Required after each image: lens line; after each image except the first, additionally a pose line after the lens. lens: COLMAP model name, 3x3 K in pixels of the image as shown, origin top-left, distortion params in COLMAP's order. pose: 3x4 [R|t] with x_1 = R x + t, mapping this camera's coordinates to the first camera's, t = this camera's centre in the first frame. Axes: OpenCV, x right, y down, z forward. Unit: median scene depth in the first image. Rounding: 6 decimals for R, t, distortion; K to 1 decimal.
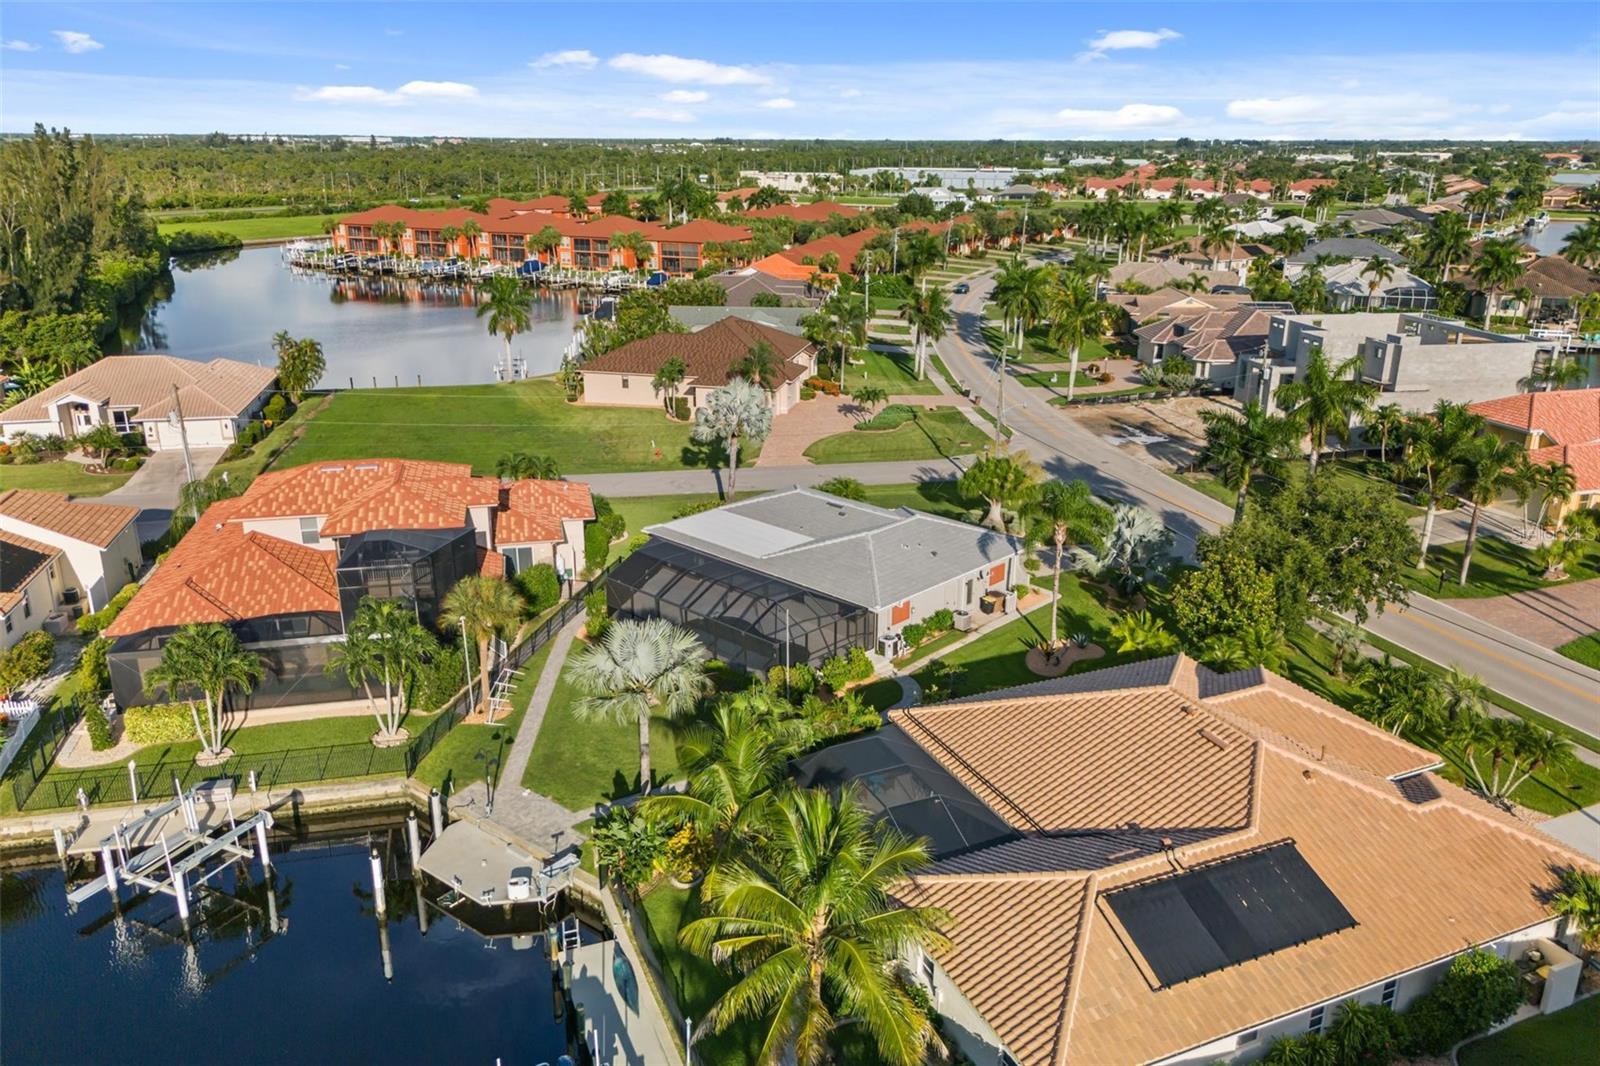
lens RADIAL K [[1177.0, 0, 802.8], [0, 1177.0, 527.3], [0, 0, 1]] dist [0.059940, -0.073630]
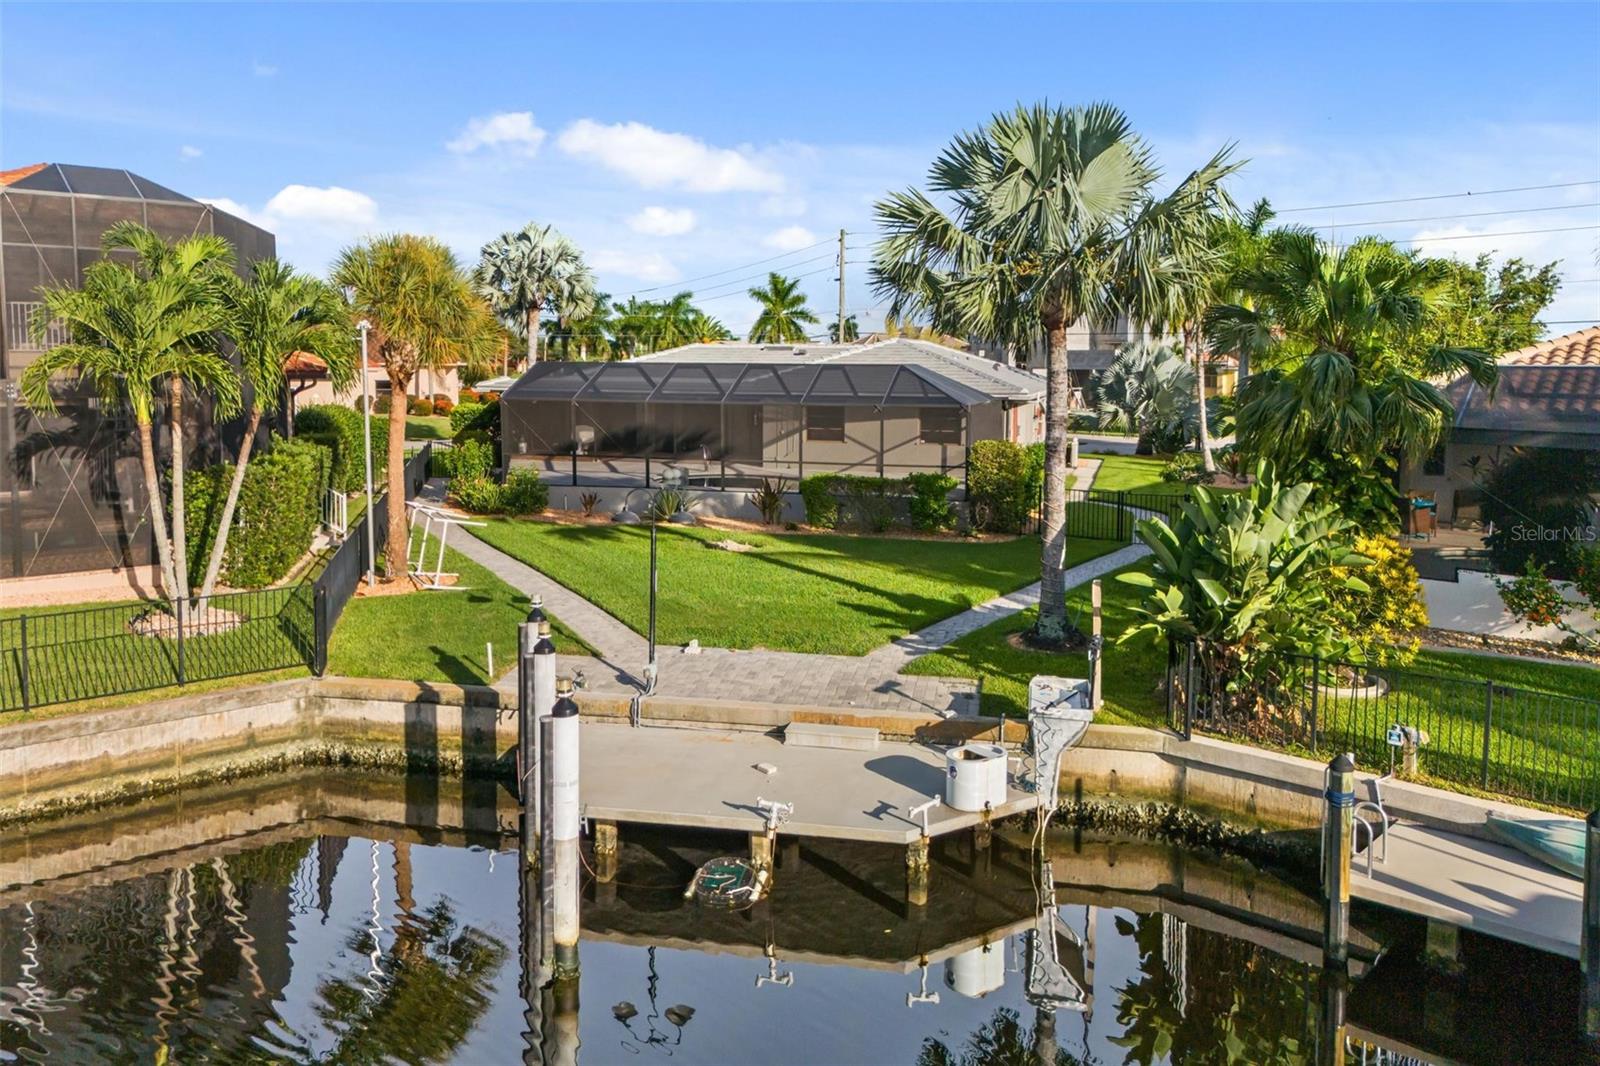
lens RADIAL K [[1210.5, 0, 796.0], [0, 1210.5, 455.6], [0, 0, 1]] dist [0.063818, -0.084960]
pose [[0.894032, -0.031229, 0.446914, -0.144288], [0.137278, 0.968677, -0.206931, 0.095495], [-0.426453, 0.246354, 0.870315, 0.242591]]
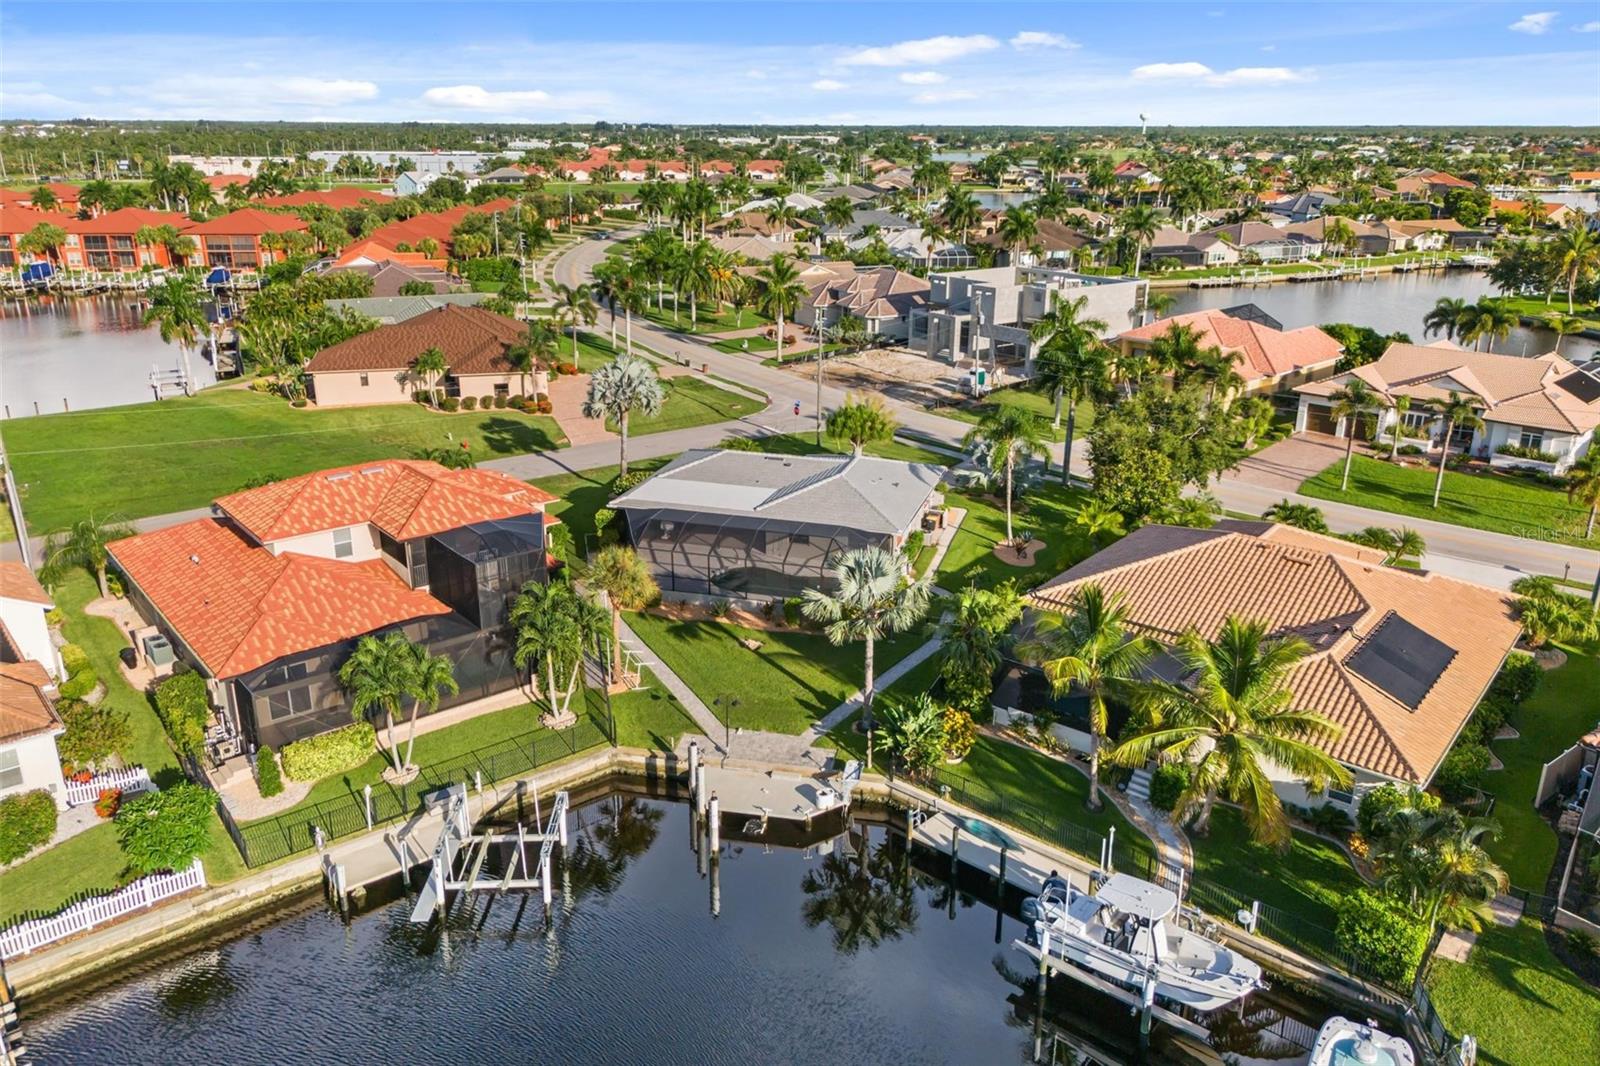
lens RADIAL K [[1177.0, 0, 802.8], [0, 1177.0, 527.3], [0, 0, 1]] dist [0.059940, -0.073630]
pose [[0.895152, -0.145411, 0.421378, -0.233086], [0.140016, 0.989175, 0.043906, 0.000381], [-0.423201, 0.019697, 0.905822, 0.000412]]
